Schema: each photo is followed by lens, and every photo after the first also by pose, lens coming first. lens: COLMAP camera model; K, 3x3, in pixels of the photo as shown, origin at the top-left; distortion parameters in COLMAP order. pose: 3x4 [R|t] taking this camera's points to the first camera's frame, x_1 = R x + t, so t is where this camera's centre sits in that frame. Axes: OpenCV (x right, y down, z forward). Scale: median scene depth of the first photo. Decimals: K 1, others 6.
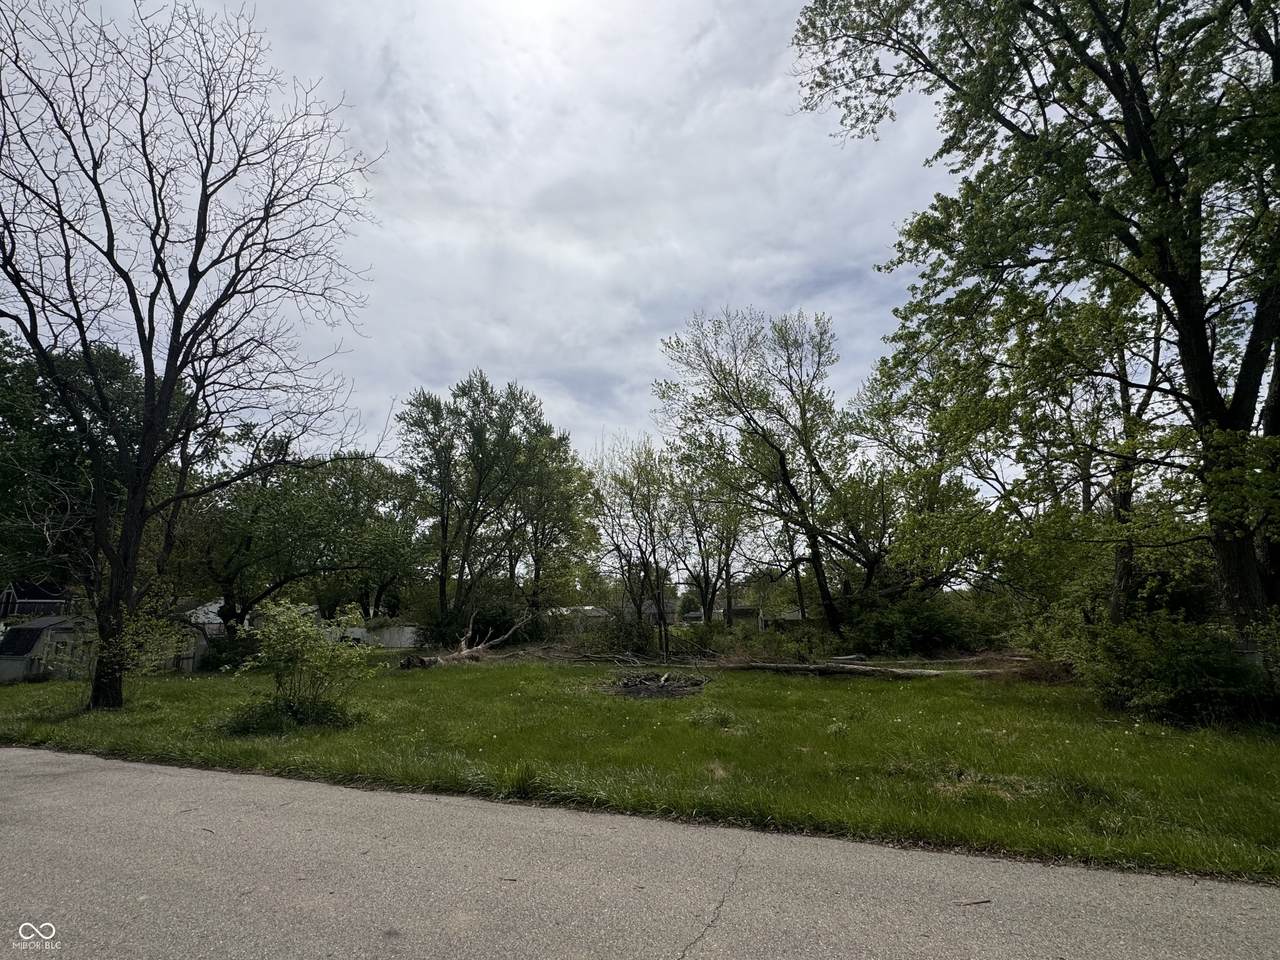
lens RADIAL K [[620.0, 0, 640.0], [0, 620.0, 480.0], [0, 0, 1]] dist [0.000276, 0.000033]
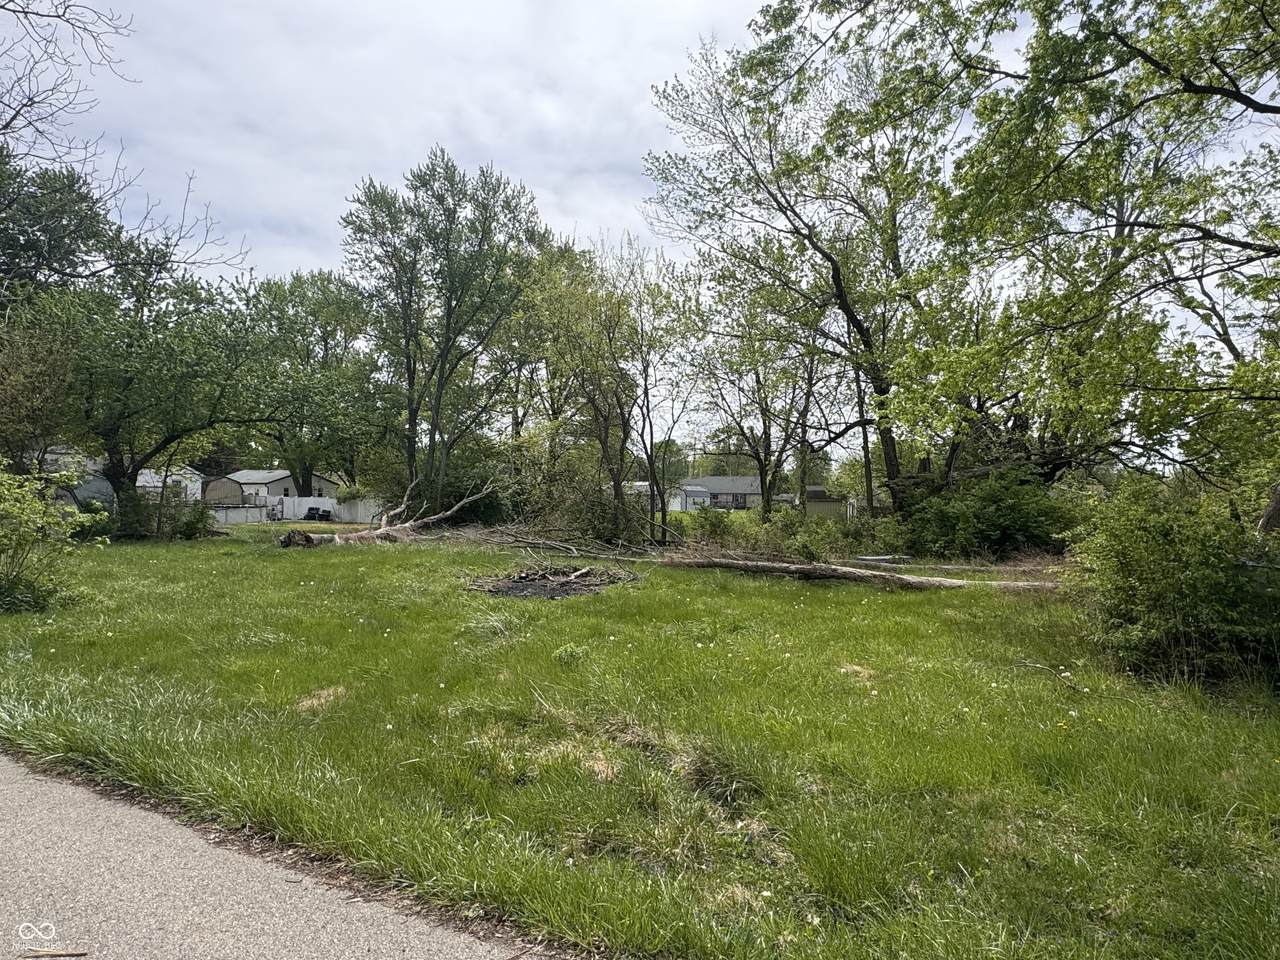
lens RADIAL K [[824.8, 0, 640.0], [0, 824.8, 480.0], [0, 0, 1]] dist [-0.006781, 0.024511]
pose [[0.990483, 0.030497, -0.134214, 0.105825], [-0.003948, 0.981036, 0.193784, 0.010906], [0.137579, -0.191410, 0.971820, 0.039935]]
